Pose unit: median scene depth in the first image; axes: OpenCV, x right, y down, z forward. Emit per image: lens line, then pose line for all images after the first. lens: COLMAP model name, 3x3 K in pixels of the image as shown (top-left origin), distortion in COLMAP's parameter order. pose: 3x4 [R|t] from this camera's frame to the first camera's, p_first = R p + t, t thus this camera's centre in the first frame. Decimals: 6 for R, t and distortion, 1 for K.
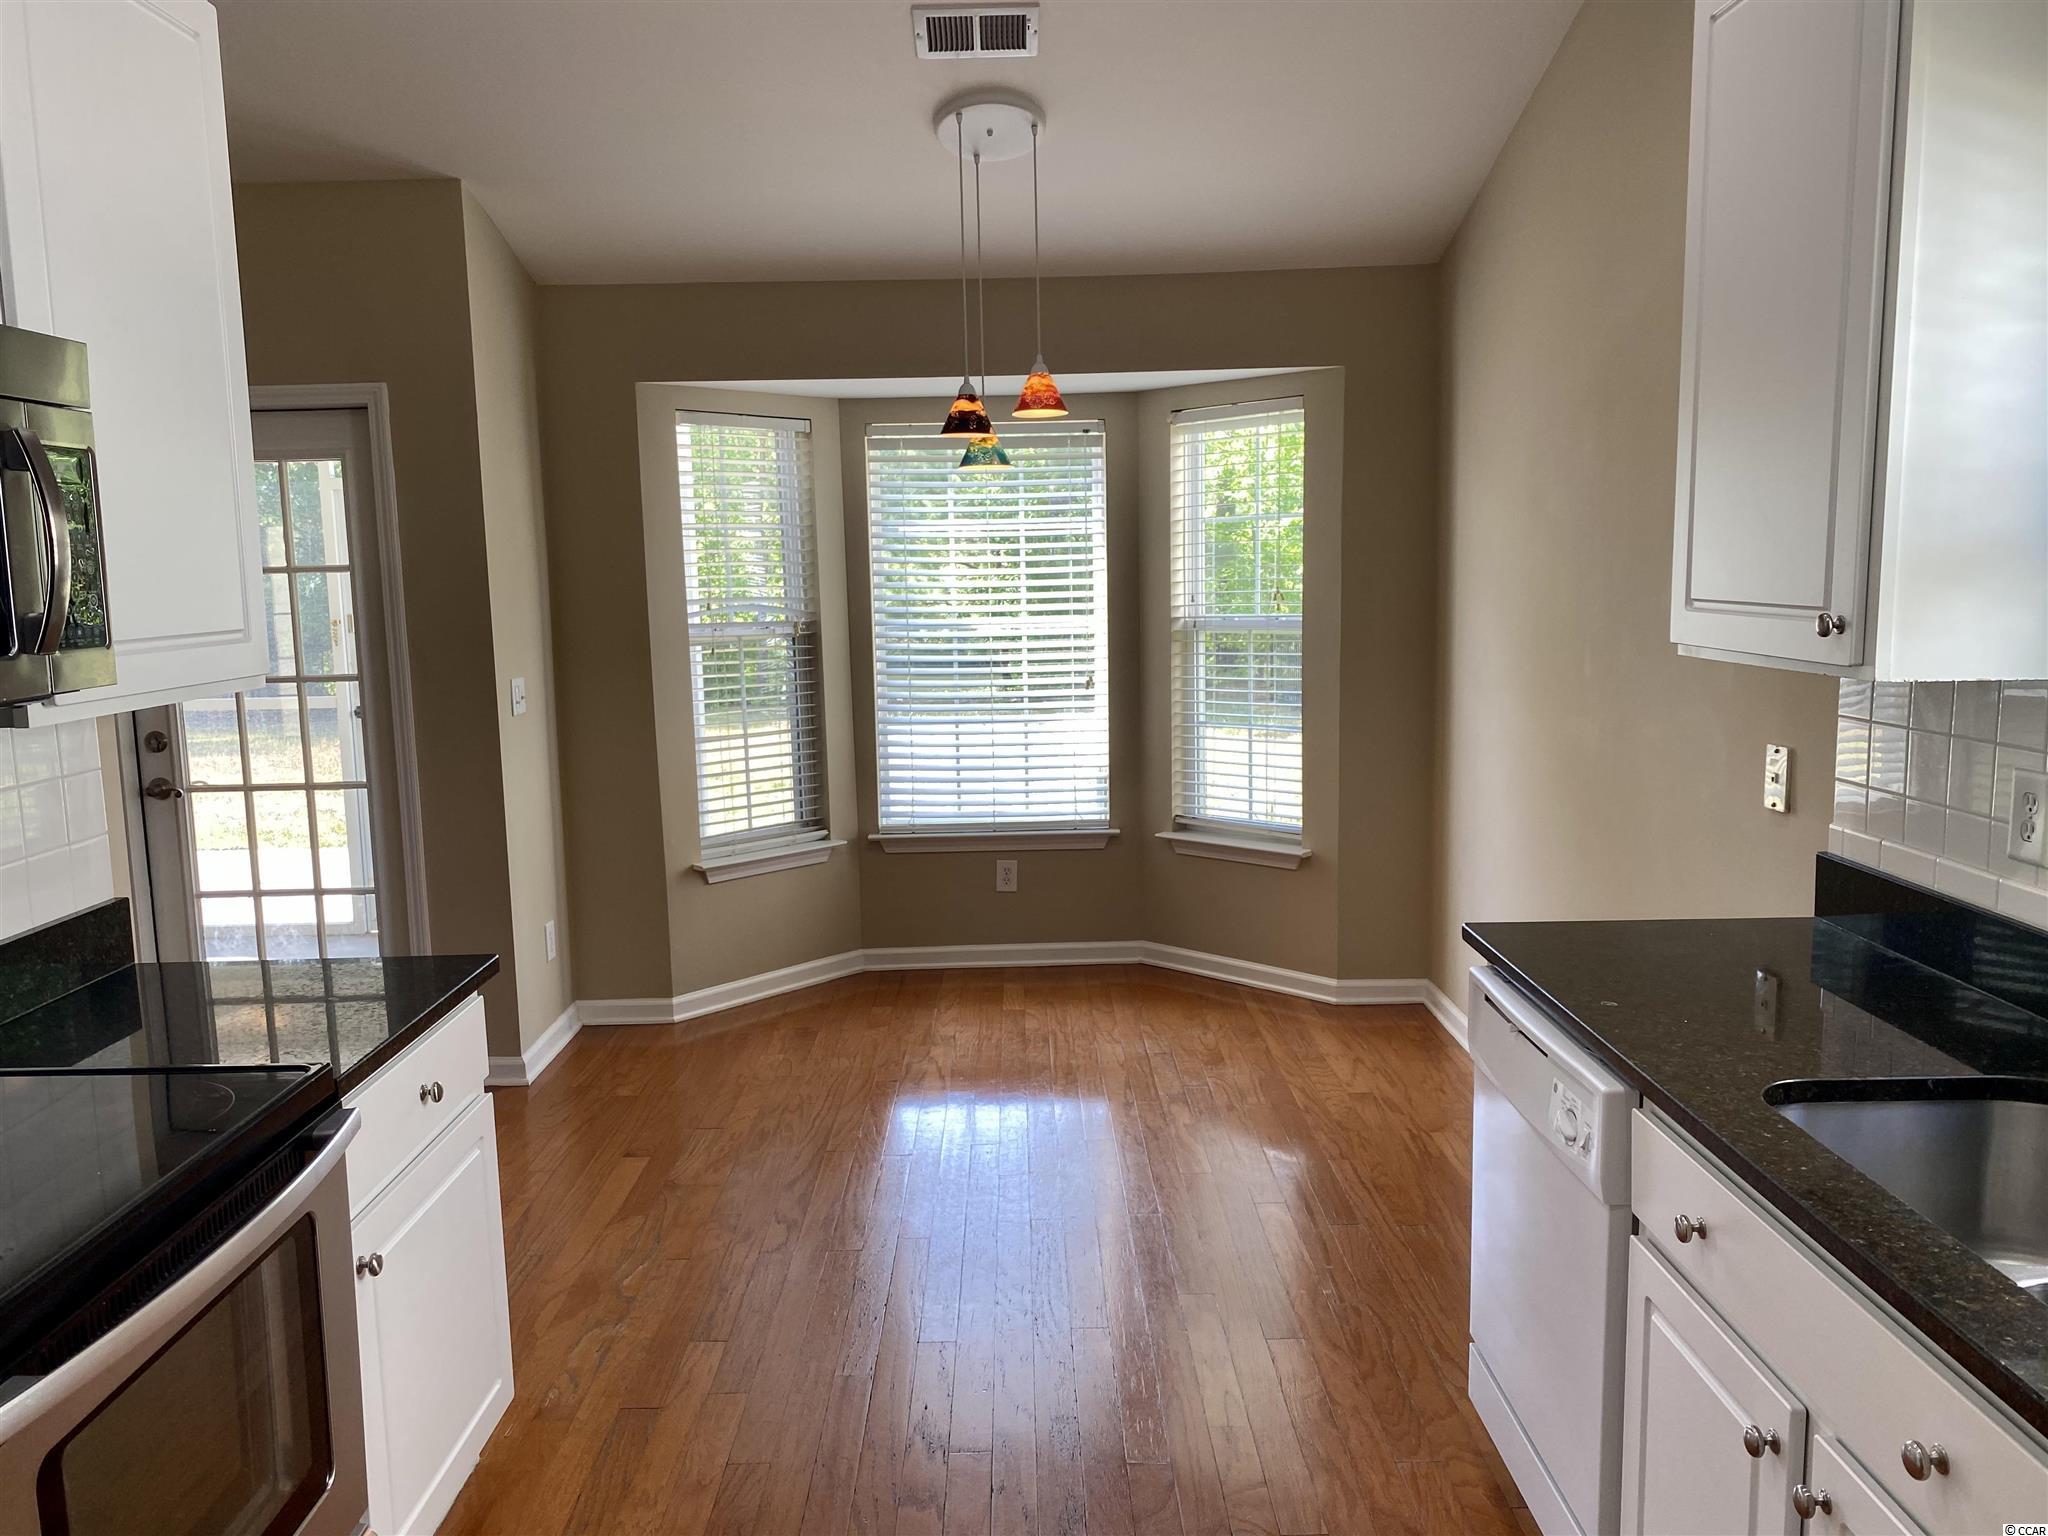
lens RADIAL K [[1540.2, 0, 1024.0], [0, 1540.2, 768.0], [0, 0, 1]] dist [0.095561, -0.168767]
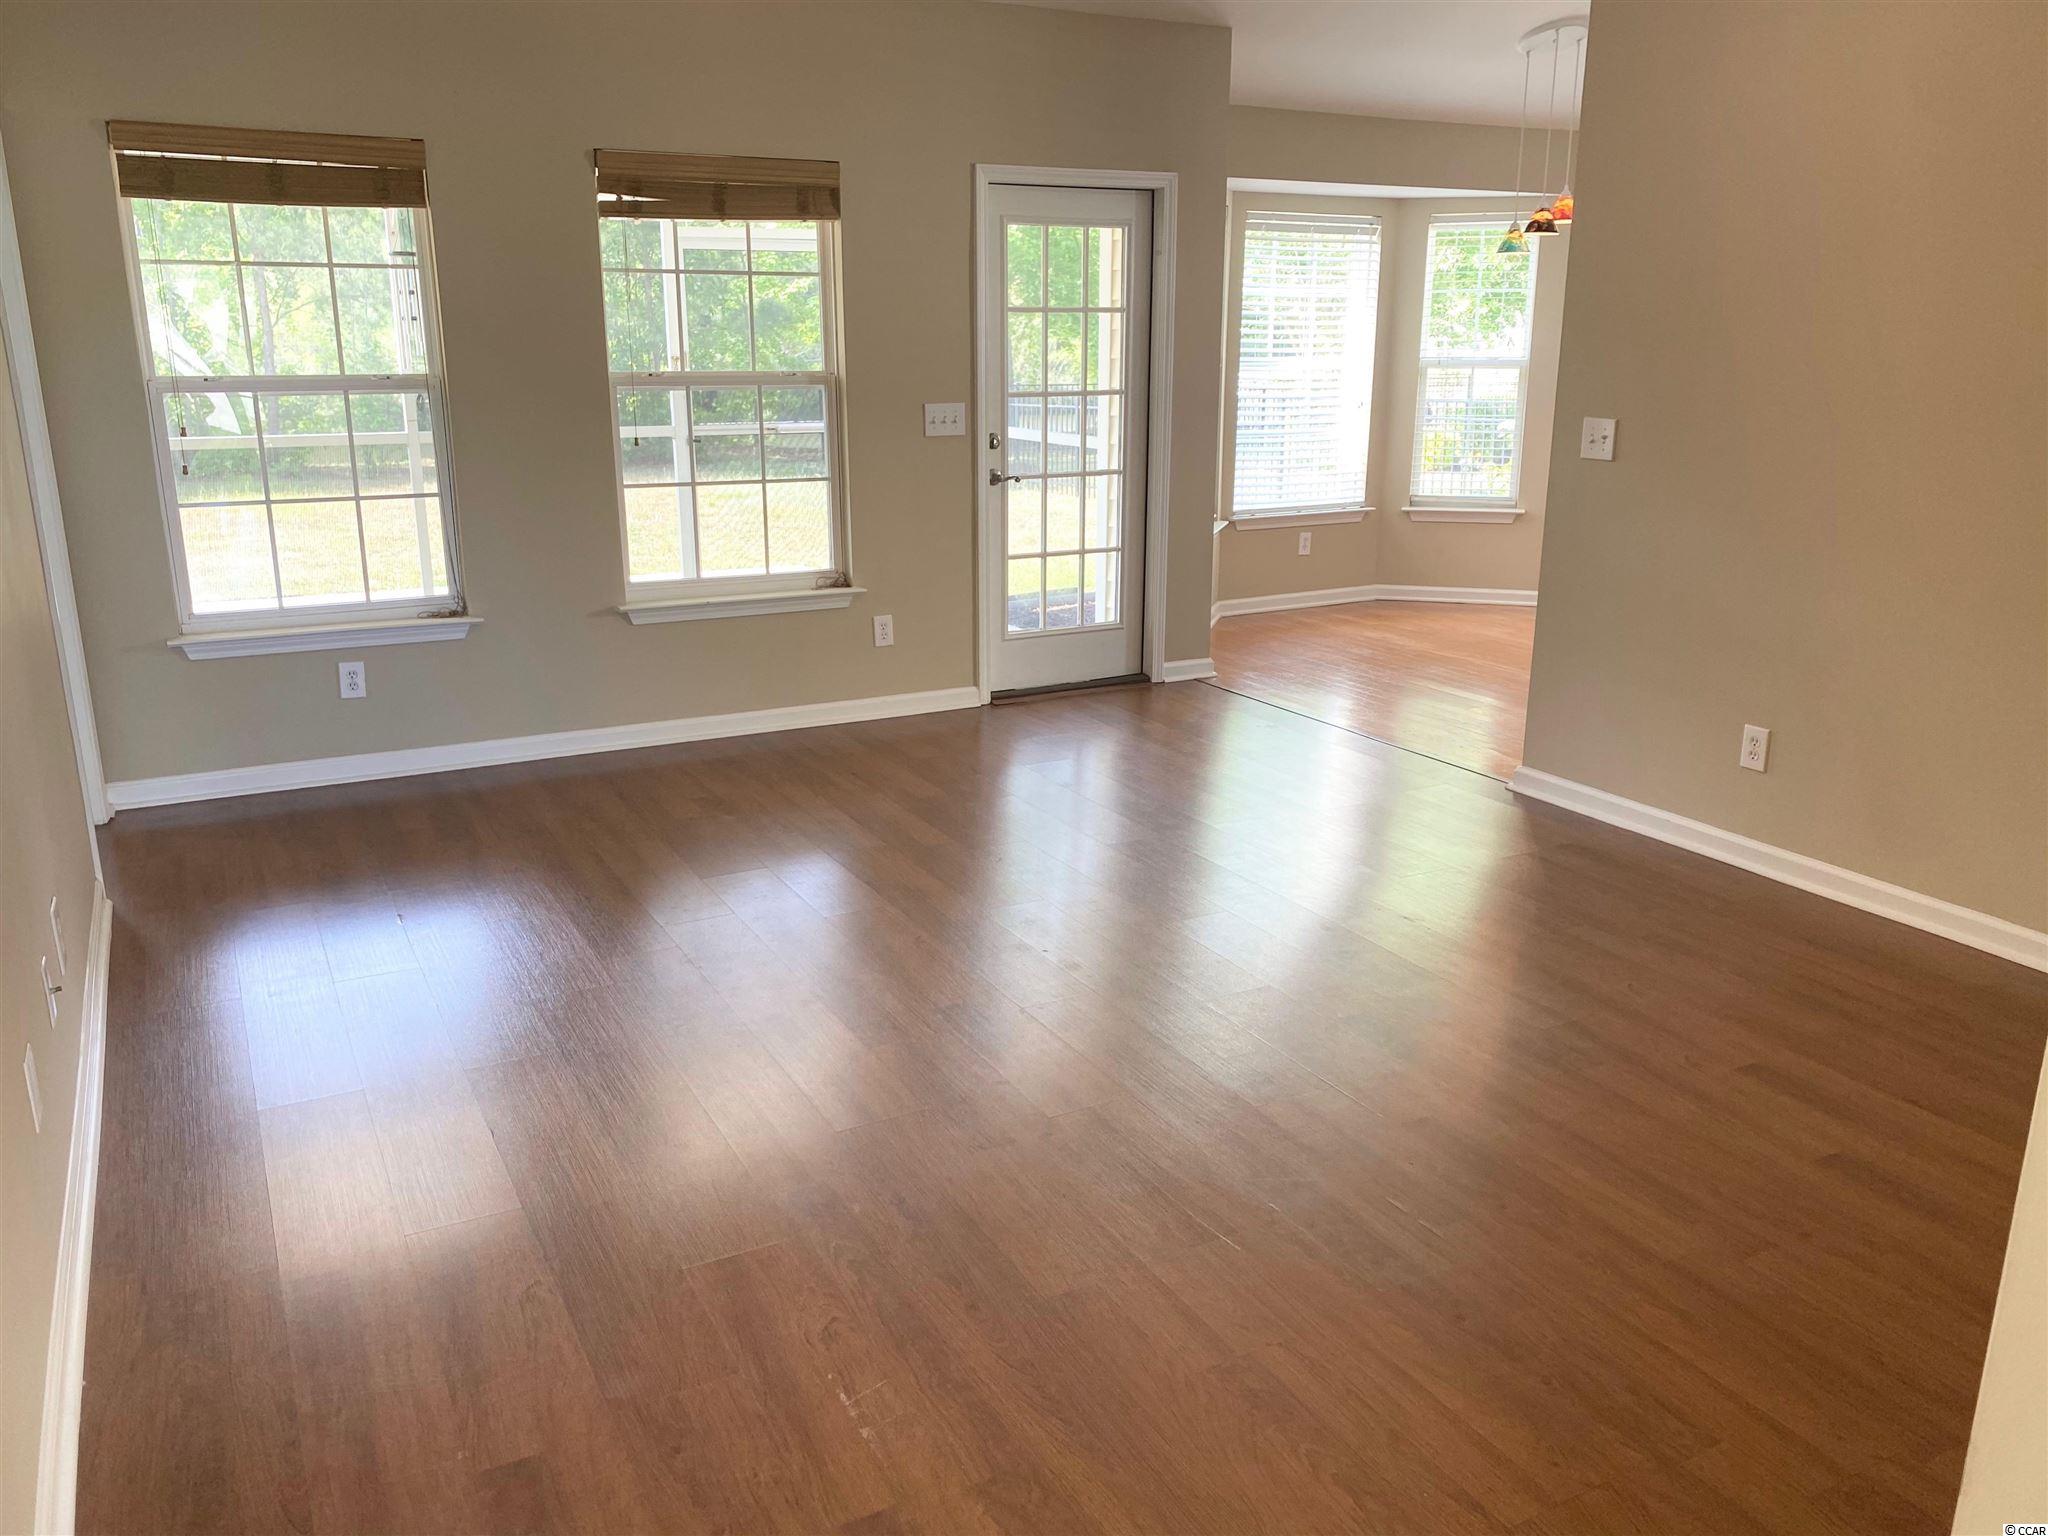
lens RADIAL K [[1571.6, 0, 1024.0], [0, 1571.6, 768.0], [0, 0, 1]] dist [0.004984, 0.002665]
pose [[0.881361, -0.110683, 0.459295, -0.959827], [0.048691, 0.988273, 0.144724, 0.053491], [-0.469928, -0.105191, 0.876415, -0.179310]]
